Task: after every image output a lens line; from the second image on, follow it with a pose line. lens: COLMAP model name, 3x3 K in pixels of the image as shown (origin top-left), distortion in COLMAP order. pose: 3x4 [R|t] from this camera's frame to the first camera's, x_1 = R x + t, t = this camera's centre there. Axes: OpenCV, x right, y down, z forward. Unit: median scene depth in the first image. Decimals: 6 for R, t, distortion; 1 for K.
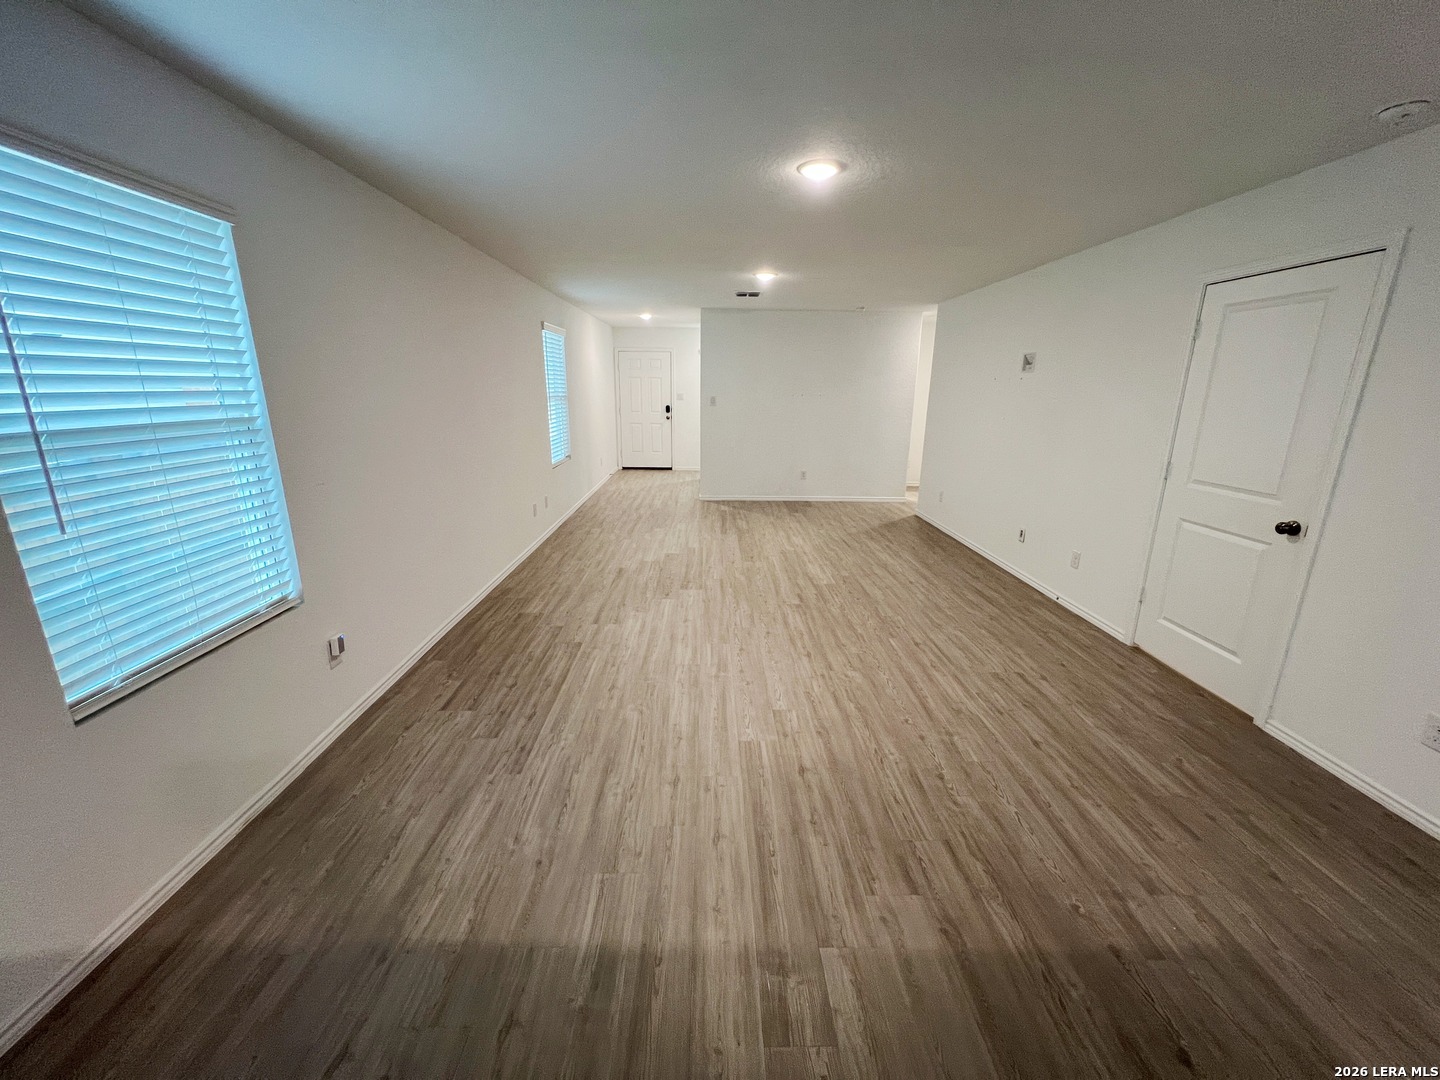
lens RADIAL K [[574.4, 0, 719.3], [0, 574.4, 539.4], [0, 0, 1]] dist [-0.001125, 0.000171]
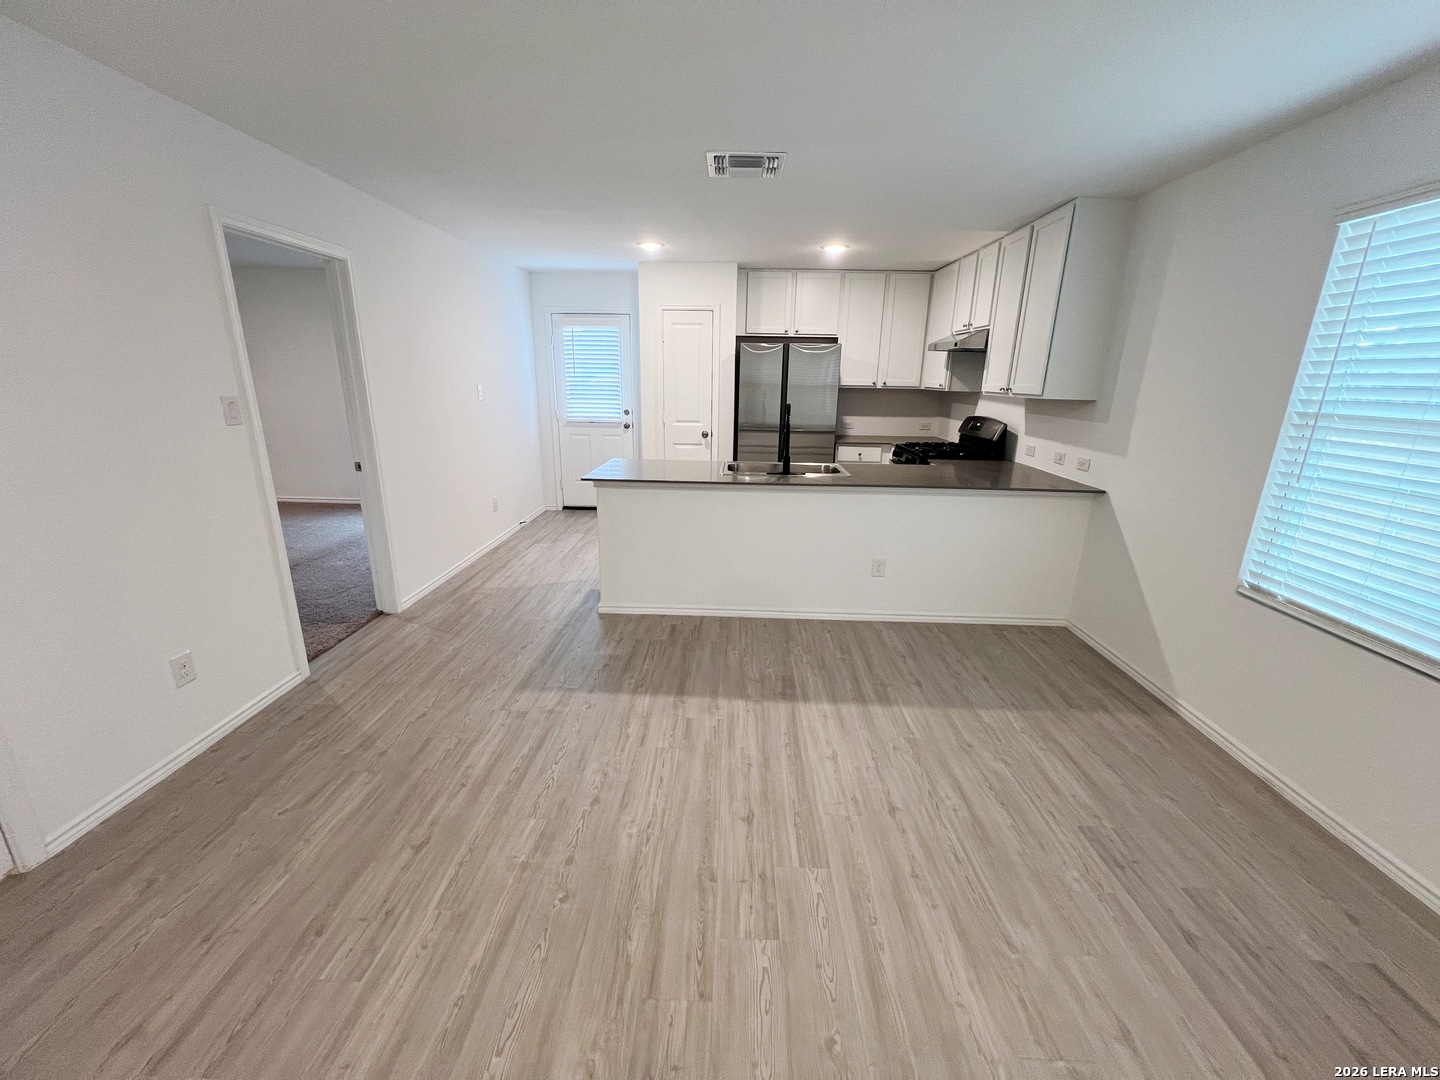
lens RADIAL K [[574.4, 0, 720.4], [0, 574.4, 541.4], [0, 0, 1]] dist [-0.001125, 0.000171]
pose [[-0.998393, -0.040368, 0.039775, 0.092823], [-0.013775, 0.853671, 0.520630, -0.215566], [-0.054971, 0.519246, -0.852855, 0.831110]]
